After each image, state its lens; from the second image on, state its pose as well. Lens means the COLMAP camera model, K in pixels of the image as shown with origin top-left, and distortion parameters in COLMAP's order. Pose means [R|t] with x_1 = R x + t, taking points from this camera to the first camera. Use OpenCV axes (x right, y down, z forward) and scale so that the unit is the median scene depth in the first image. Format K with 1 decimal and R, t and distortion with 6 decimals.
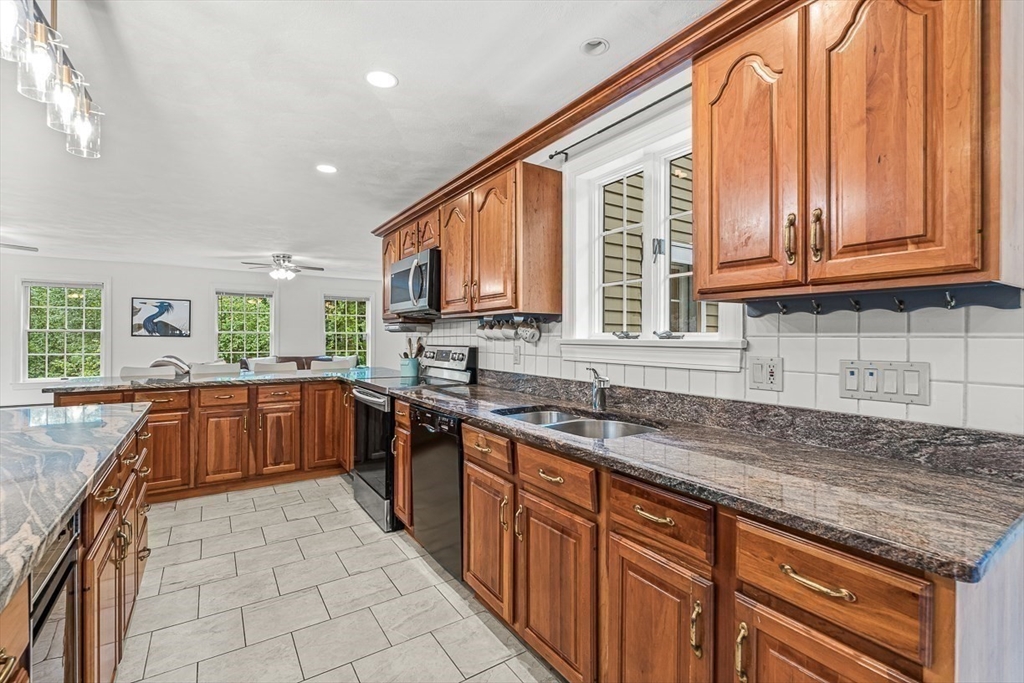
lens RADIAL K [[451.3, 0, 512.7], [0, 451.3, 338.2], [0, 0, 1]] dist [-0.006610, 0.000748]
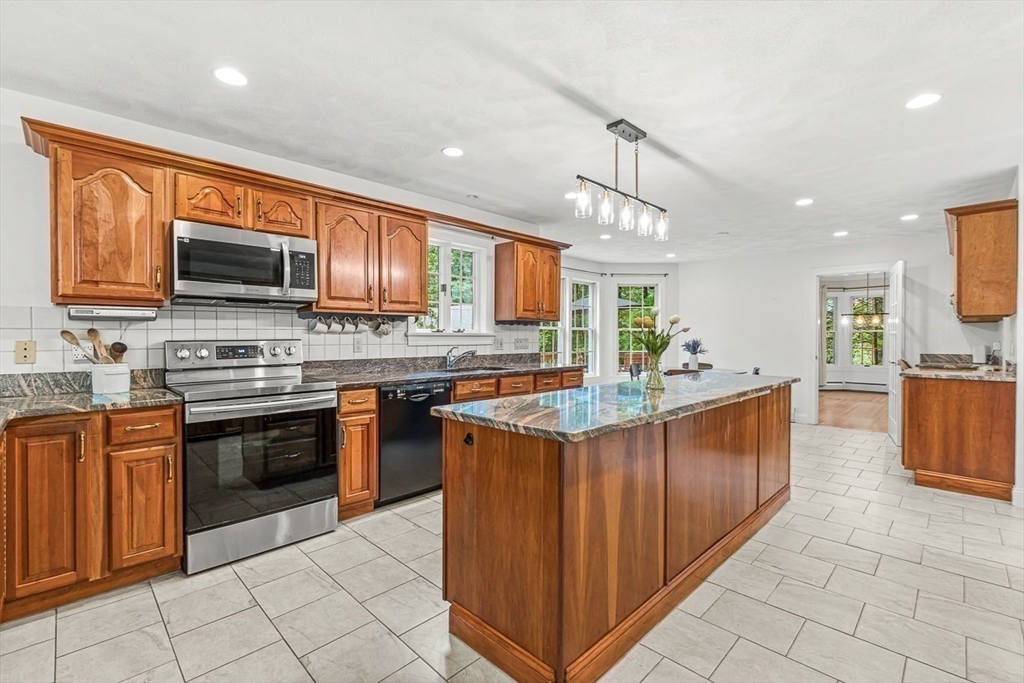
lens RADIAL K [[451.3, 0, 514.8], [0, 451.3, 341.2], [0, 0, 1]] dist [-0.006610, 0.000748]
pose [[-0.195081, -0.013727, 0.980691, -1.783625], [0.001664, 0.999896, 0.014327, 0.011858], [-0.980786, 0.004427, -0.195038, 1.104380]]
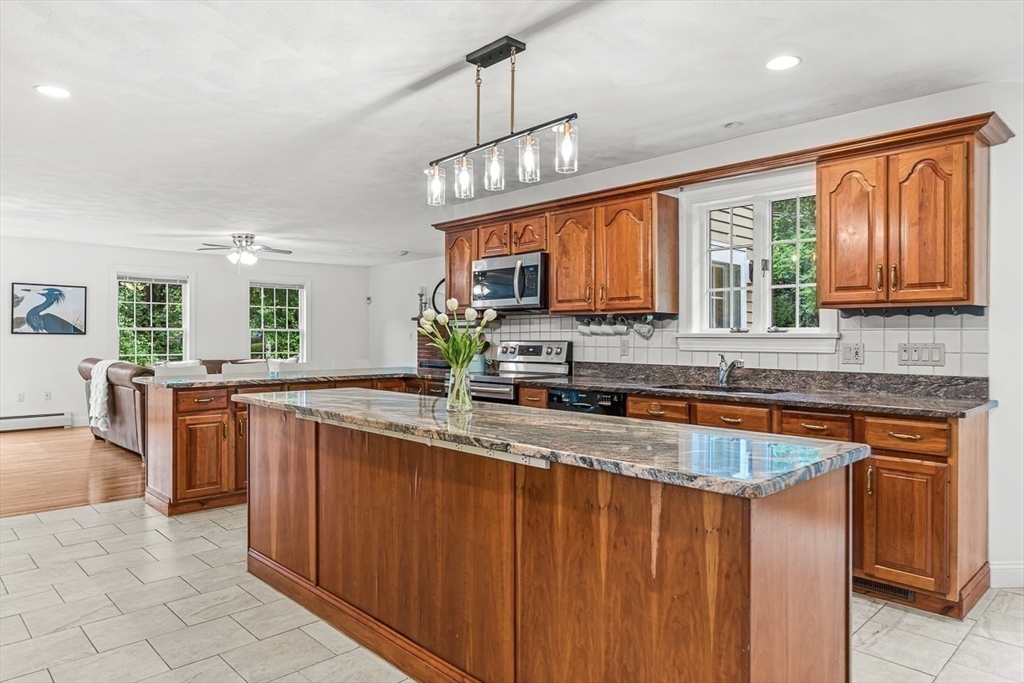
lens RADIAL K [[644.5, 0, 505.1], [0, 644.5, 337.5], [0, 0, 1]] dist [-0.006348, 0.002949]
pose [[0.984756, -0.002148, 0.173927, -0.783022], [0.002204, 0.999998, -0.000125, 0.014256], [-0.173926, 0.000507, 0.984759, -0.771945]]
